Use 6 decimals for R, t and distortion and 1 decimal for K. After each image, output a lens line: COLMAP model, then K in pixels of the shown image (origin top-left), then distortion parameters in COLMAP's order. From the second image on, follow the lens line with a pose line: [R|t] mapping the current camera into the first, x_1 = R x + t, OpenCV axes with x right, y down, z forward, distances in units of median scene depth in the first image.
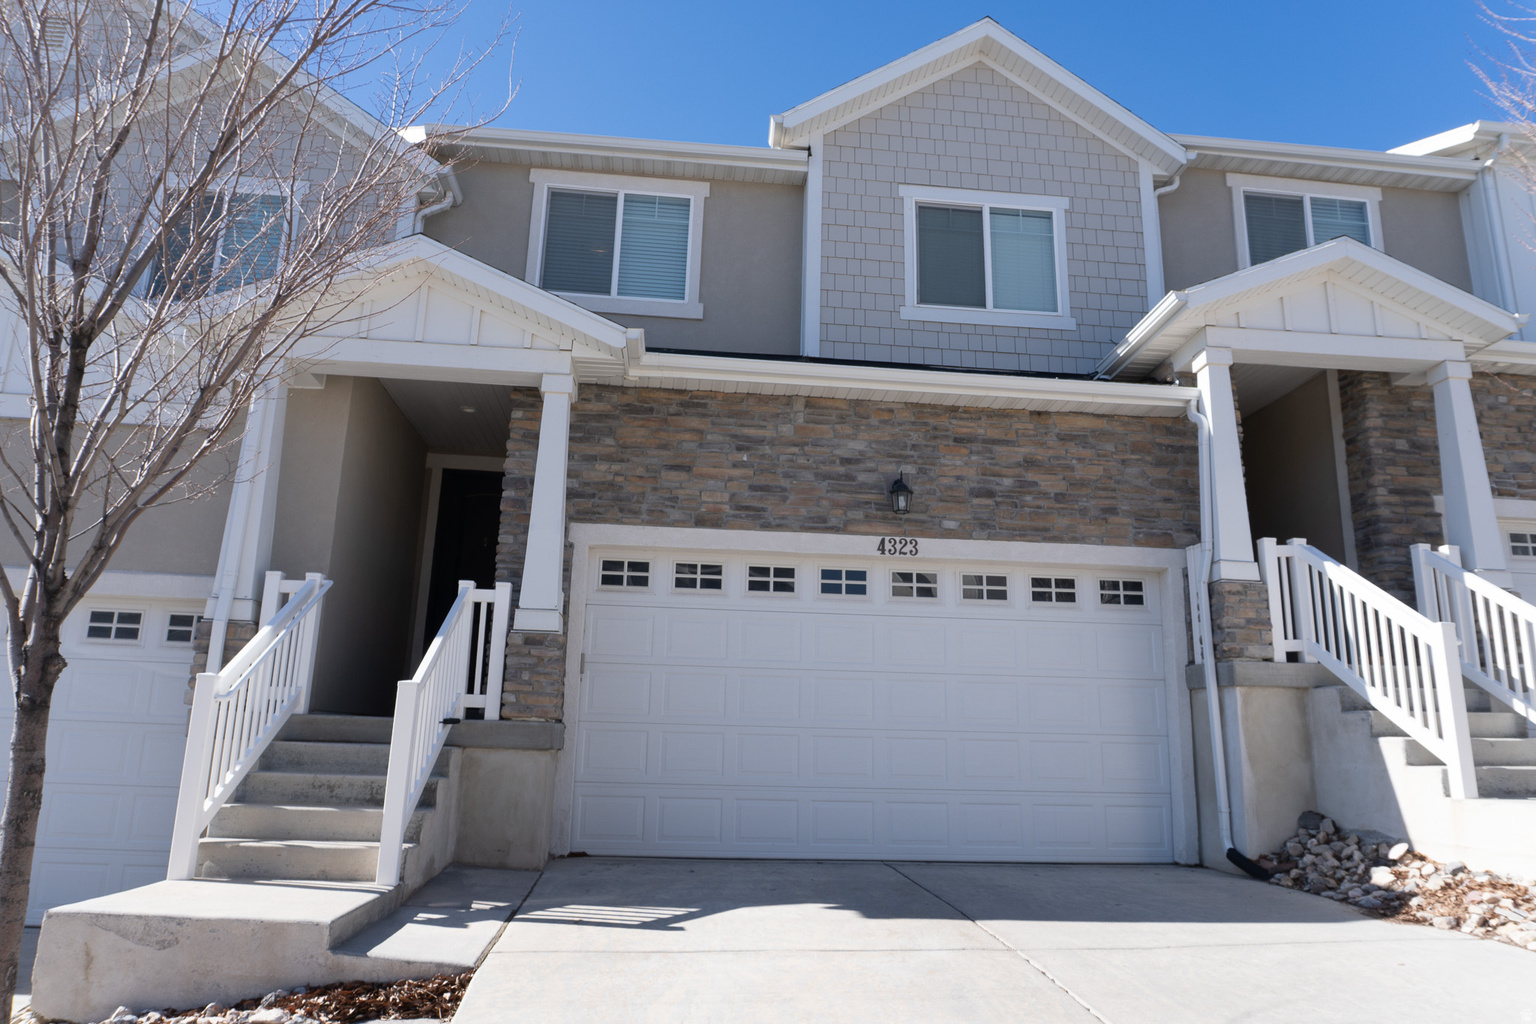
lens RADIAL K [[1020.8, 0, 768.0], [0, 1020.8, 512.0], [0, 0, 1]] dist [-0.024286, 0.001700]
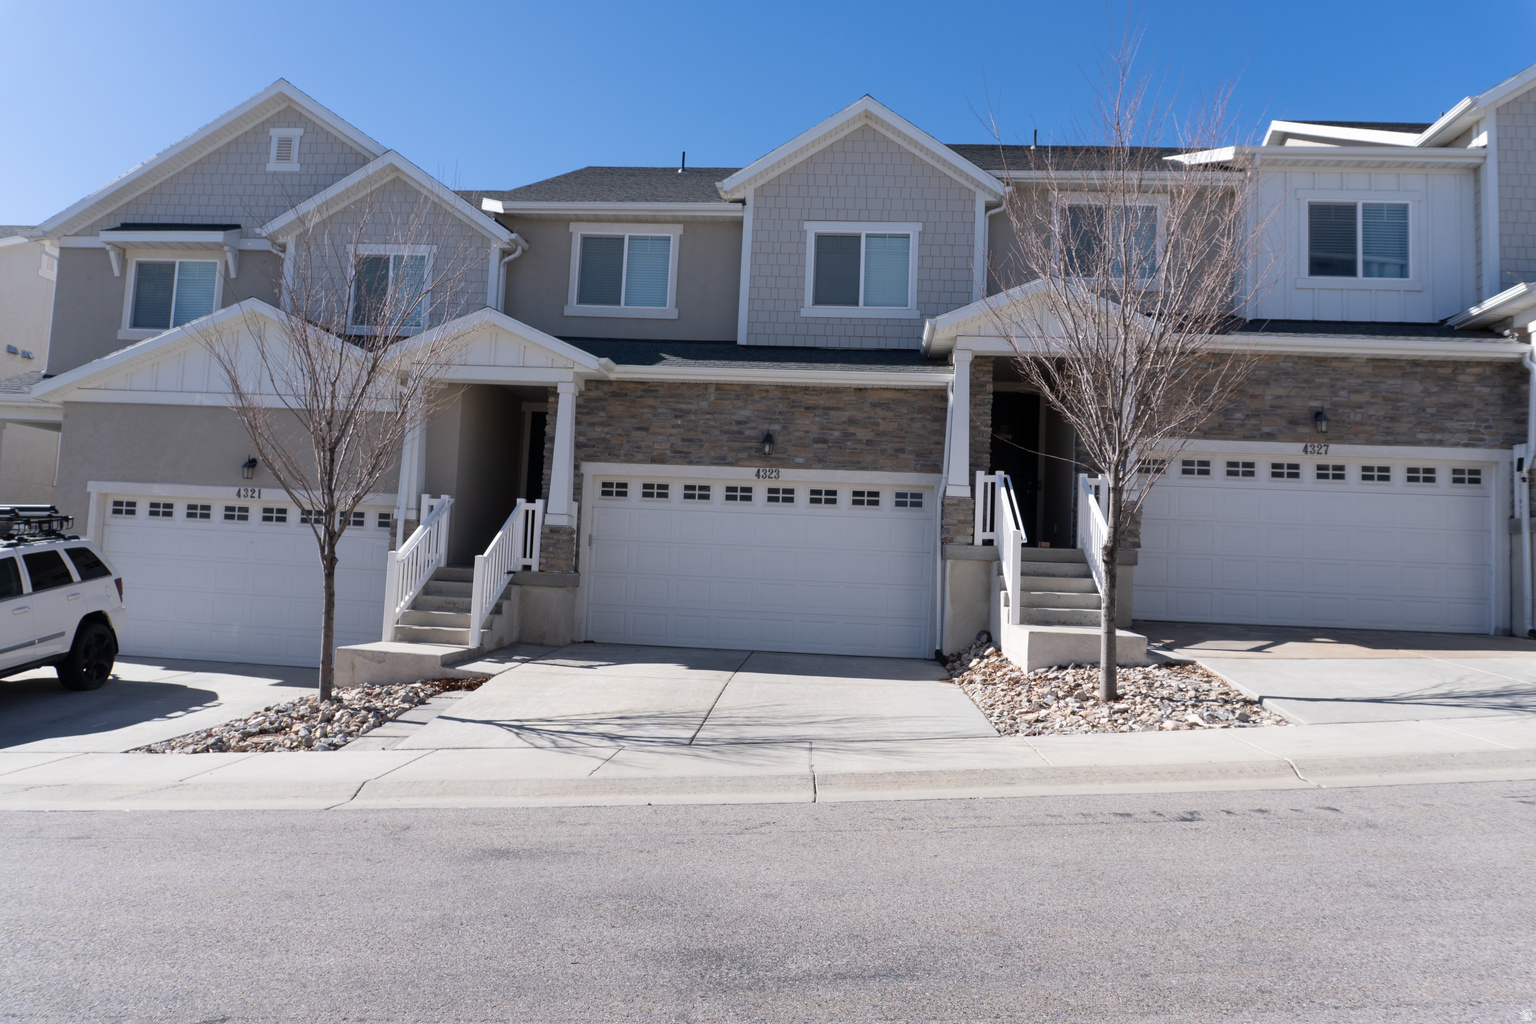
lens RADIAL K [[1020.8, 0, 768.0], [0, 1020.8, 512.0], [0, 0, 1]] dist [-0.024286, 0.001700]
pose [[0.983144, 0.006736, -0.182708, 0.437800], [0.023121, 0.986718, 0.160791, -0.176244], [0.181364, -0.162305, 0.969930, -0.659483]]
